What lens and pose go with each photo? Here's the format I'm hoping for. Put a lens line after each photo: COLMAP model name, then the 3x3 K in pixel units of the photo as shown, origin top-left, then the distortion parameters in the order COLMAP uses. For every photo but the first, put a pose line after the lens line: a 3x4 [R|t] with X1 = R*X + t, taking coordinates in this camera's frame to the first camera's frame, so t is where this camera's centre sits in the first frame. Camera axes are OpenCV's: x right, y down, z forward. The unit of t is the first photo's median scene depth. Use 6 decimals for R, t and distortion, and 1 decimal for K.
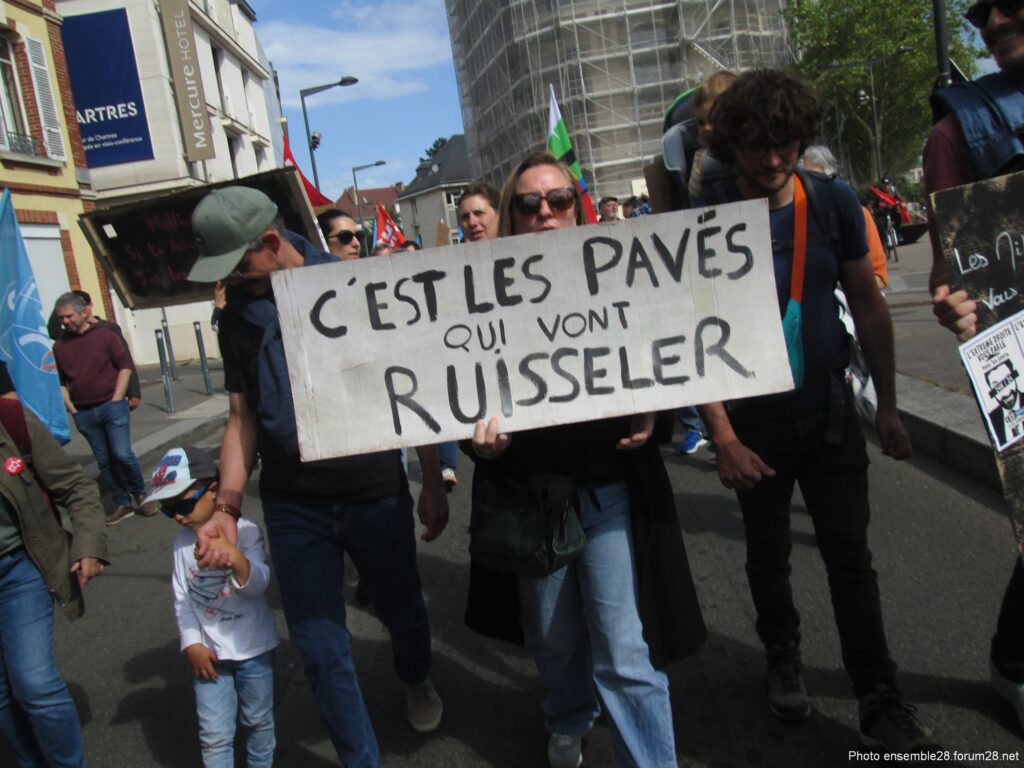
lens RADIAL K [[885.2, 0, 512.0], [0, 885.2, 384.0], [0, 0, 1]] dist [0.005060, 0.007989]
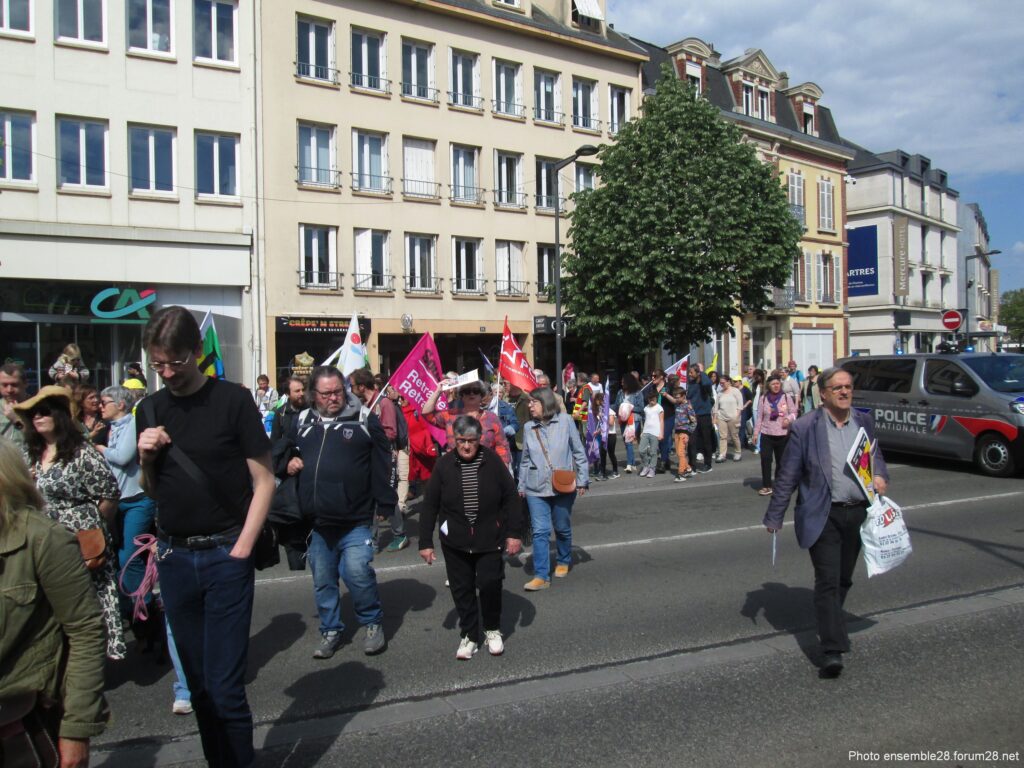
lens RADIAL K [[885.2, 0, 512.0], [0, 885.2, 384.0], [0, 0, 1]] dist [0.005060, 0.007989]
pose [[0.715967, 0.129652, -0.685990, 0.359680], [-0.167983, 0.985729, 0.010979, 0.061296], [0.677623, 0.107374, 0.727529, -0.888084]]
